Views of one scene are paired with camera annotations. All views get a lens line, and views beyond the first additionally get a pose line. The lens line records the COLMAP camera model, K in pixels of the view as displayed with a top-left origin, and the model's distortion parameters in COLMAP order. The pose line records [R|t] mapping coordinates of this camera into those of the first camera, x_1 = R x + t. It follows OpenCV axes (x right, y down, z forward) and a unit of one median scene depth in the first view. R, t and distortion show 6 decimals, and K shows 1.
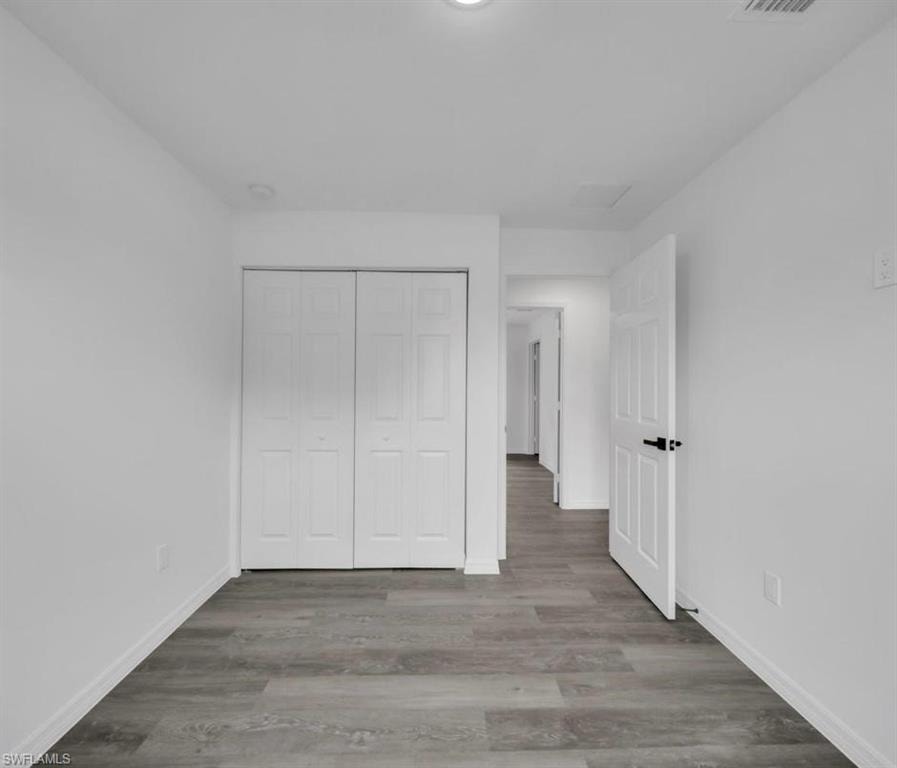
lens RADIAL K [[399.7, 0, 448.5], [0, 399.7, 384.0], [0, 0, 1]] dist [-0.000765, -0.000700]
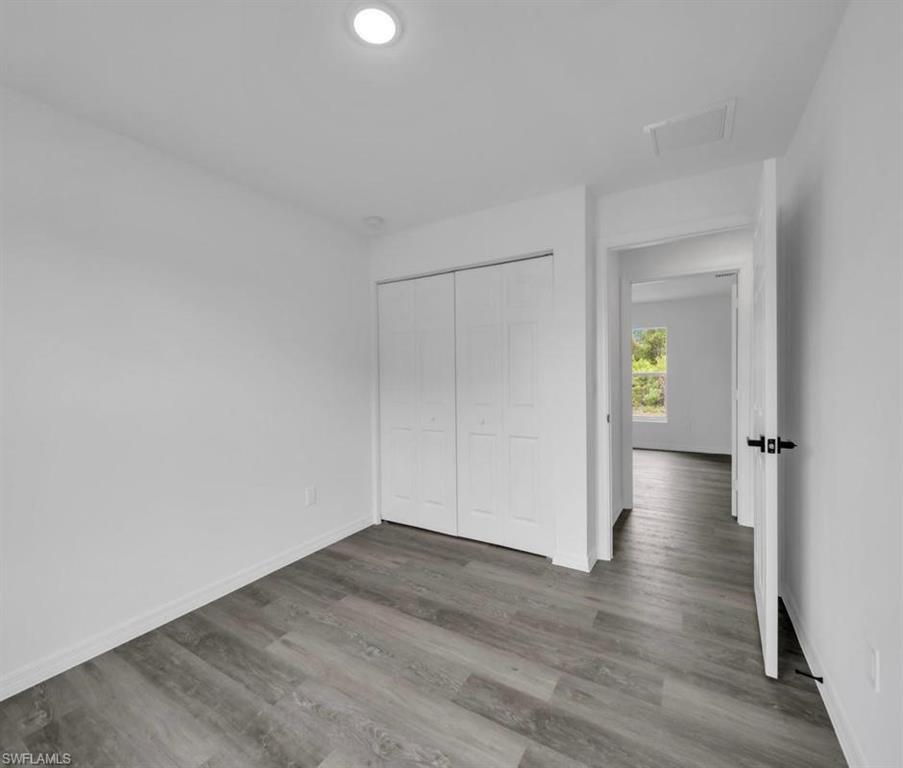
lens RADIAL K [[403.5, 0, 451.5], [0, 403.5, 384.0], [0, 0, 1]] dist [-0.000988, -0.000663]
pose [[0.842024, -0.007324, -0.539390, 0.515573], [0.021007, 0.999595, 0.019221, 0.012570], [0.539030, -0.027515, 0.841837, 0.059728]]
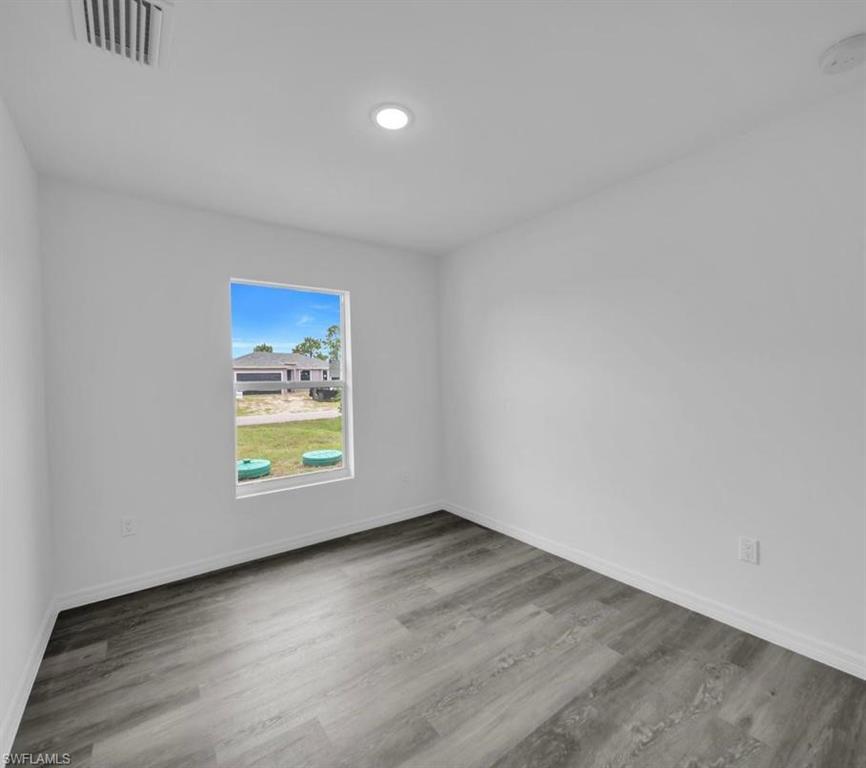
lens RADIAL K [[399.0, 0, 433.0], [0, 399.0, 384.0], [0, 0, 1]] dist [-0.001150, -0.001363]
pose [[-0.822688, 0.015726, -0.568275, 0.490419], [0.015243, 0.999868, 0.005602, 0.009216], [0.568288, -0.004053, -0.822820, 1.408795]]
